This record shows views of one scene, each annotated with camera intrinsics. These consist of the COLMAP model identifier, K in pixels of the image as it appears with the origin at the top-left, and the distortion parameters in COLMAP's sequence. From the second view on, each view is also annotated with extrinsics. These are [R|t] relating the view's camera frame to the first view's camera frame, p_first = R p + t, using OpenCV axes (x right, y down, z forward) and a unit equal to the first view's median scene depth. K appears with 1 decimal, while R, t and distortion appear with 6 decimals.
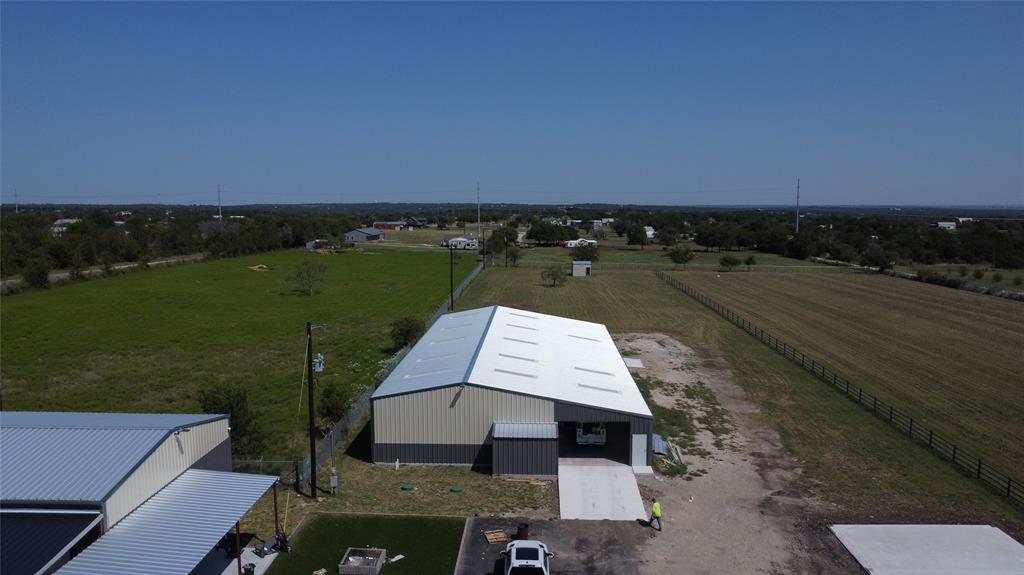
lens RADIAL K [[745.0, 0, 508.1], [0, 745.0, 283.7], [0, 0, 1]] dist [-0.026770, -0.009010]
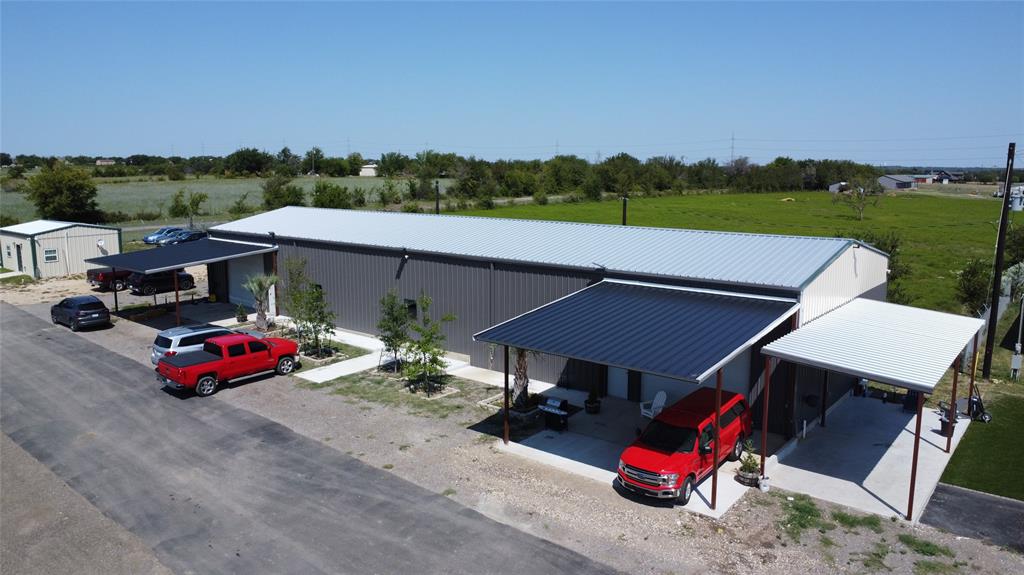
lens RADIAL K [[745.0, 0, 508.1], [0, 745.0, 283.7], [0, 0, 1]] dist [-0.026770, -0.009010]
pose [[0.802016, 0.098537, -0.589118, -0.053100], [-0.069509, 0.994994, 0.071796, 0.041303], [0.593244, -0.016633, 0.804851, 0.022938]]
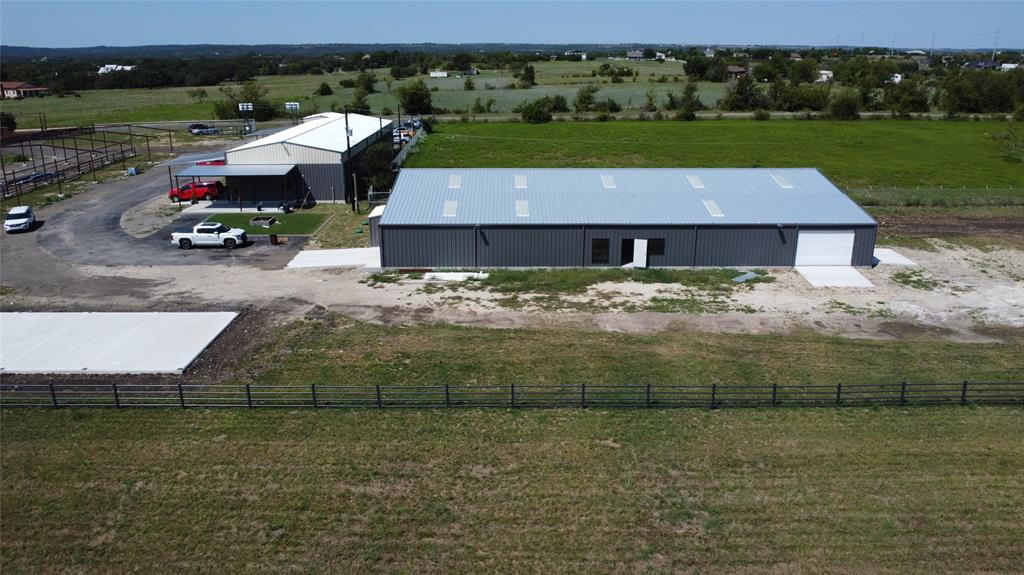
lens RADIAL K [[745.0, 0, 508.1], [0, 745.0, 283.7], [0, 0, 1]] dist [-0.026770, -0.009010]
pose [[0.046799, 0.299965, -0.952802, 0.349942], [-0.106791, 0.949882, 0.293801, -0.023327], [0.993180, 0.088001, 0.076487, 0.299261]]
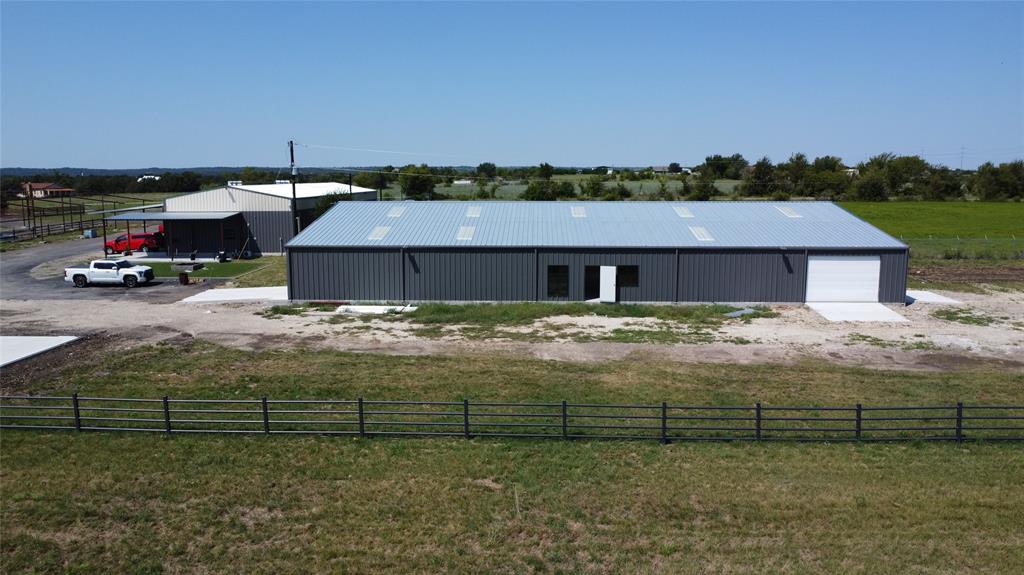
lens RADIAL K [[745.0, 0, 508.1], [0, 745.0, 283.7], [0, 0, 1]] dist [-0.026770, -0.009010]
pose [[0.002058, 0.146077, -0.989271, 0.298850], [-0.106264, 0.983704, 0.145034, 0.016852], [0.994336, 0.104826, 0.017547, 0.338674]]
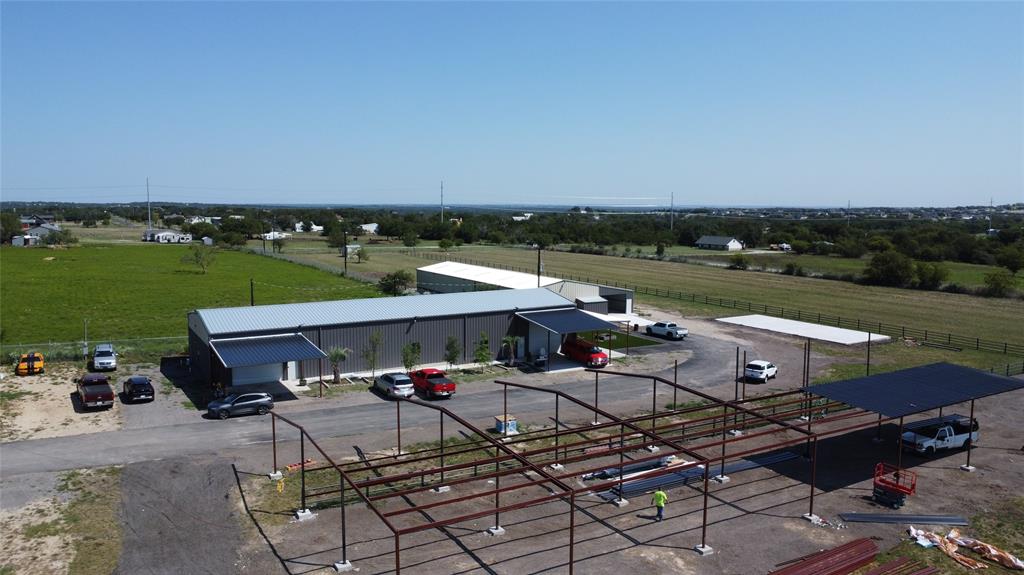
lens RADIAL K [[745.0, 0, 508.1], [0, 745.0, 283.7], [0, 0, 1]] dist [-0.026770, -0.009010]
pose [[0.840718, -0.052502, 0.538922, -0.359824], [0.051698, 0.998524, 0.016628, 0.026878], [-0.539000, 0.013882, 0.842192, -0.186703]]
